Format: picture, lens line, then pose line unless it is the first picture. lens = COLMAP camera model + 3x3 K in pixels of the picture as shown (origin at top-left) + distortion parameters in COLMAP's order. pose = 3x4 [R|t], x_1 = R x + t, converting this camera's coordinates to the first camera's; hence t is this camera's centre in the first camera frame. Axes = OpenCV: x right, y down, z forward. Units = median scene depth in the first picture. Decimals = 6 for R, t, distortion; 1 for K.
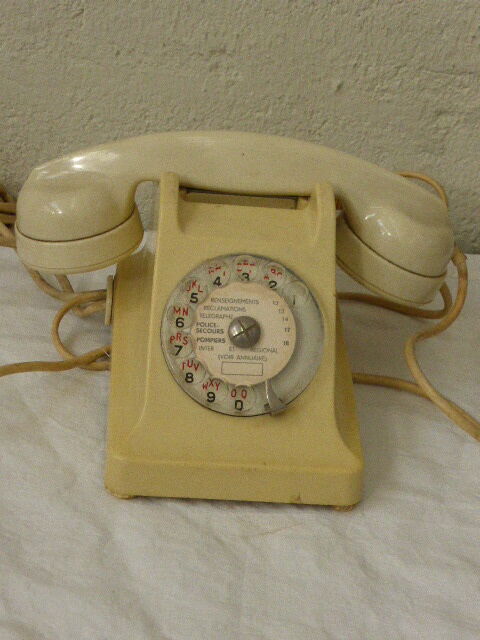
lens RADIAL K [[2012.1, 0, 240.0], [0, 2012.1, 320.0], [0, 0, 1]] dist [0.574152, -12.087309]
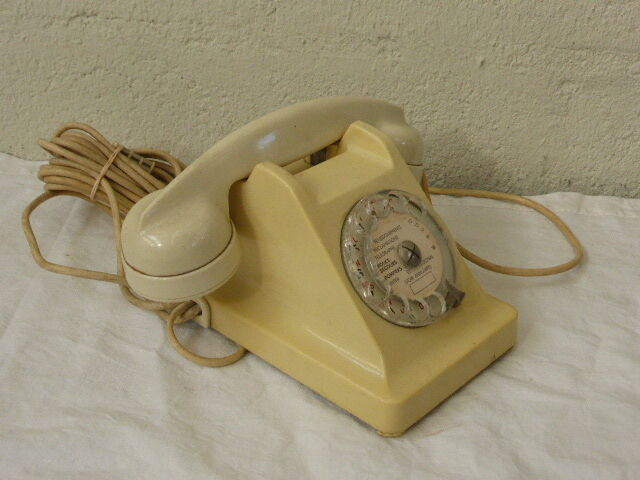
lens RADIAL K [[1077.0, 0, 320.0], [0, 1077.0, 240.0], [0, 0, 1]] dist [-0.175663, 0.156438]
pose [[0.994874, -0.028440, -0.097038, 0.010276], [0.024951, 0.999004, -0.036982, 0.015916], [0.097994, 0.034372, 0.994593, 0.339570]]
